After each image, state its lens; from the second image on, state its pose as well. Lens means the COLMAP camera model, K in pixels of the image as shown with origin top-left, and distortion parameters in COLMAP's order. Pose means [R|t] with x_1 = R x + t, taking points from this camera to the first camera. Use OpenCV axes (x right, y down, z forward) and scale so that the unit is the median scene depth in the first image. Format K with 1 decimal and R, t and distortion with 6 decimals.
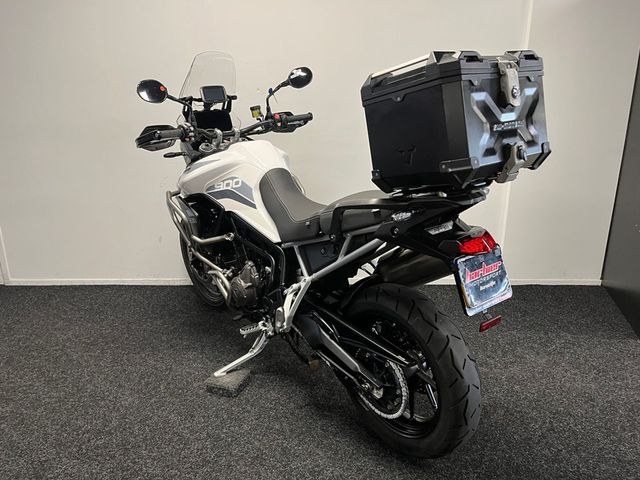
lens RADIAL K [[482.9, 0, 316.8], [0, 482.9, 238.6], [0, 0, 1]] dist [0.090310, -0.124595]
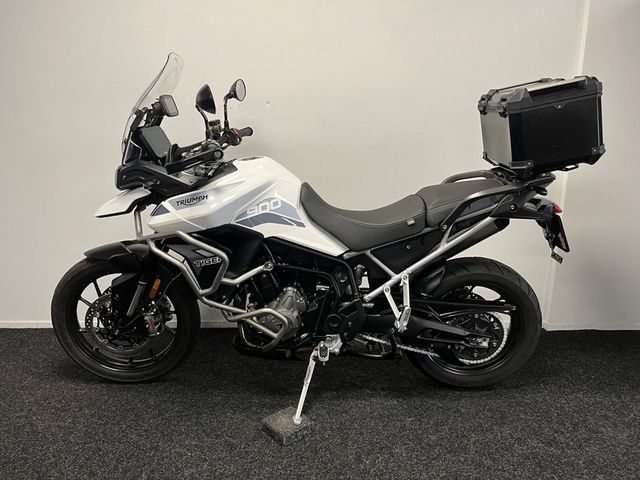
lens RADIAL K [[482.9, 0, 316.8], [0, 482.9, 238.6], [0, 0, 1]] dist [0.090310, -0.124595]
pose [[0.621442, -0.187524, 0.760687, -0.804563], [0.222315, 0.973230, 0.058300, -0.086655], [-0.751256, 0.132882, 0.646496, 0.369283]]
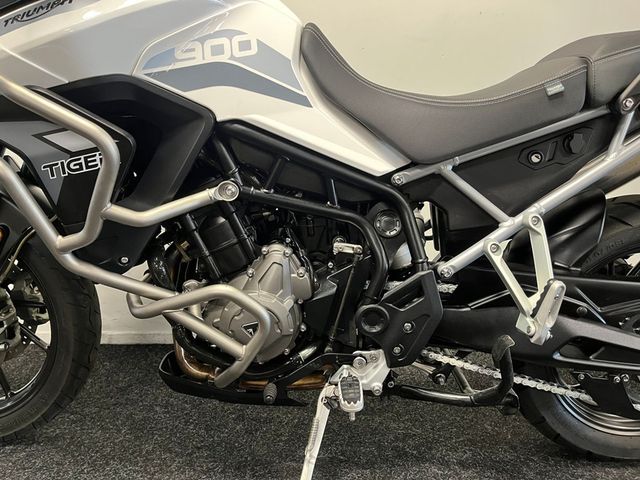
lens RADIAL K [[482.9, 0, 316.8], [0, 482.9, 238.6], [0, 0, 1]] dist [0.090310, -0.124595]
pose [[0.618096, -0.137821, 0.773927, -0.452895], [0.214400, 0.976742, 0.002708, 0.048803], [-0.756300, 0.164256, 0.633269, 0.725490]]
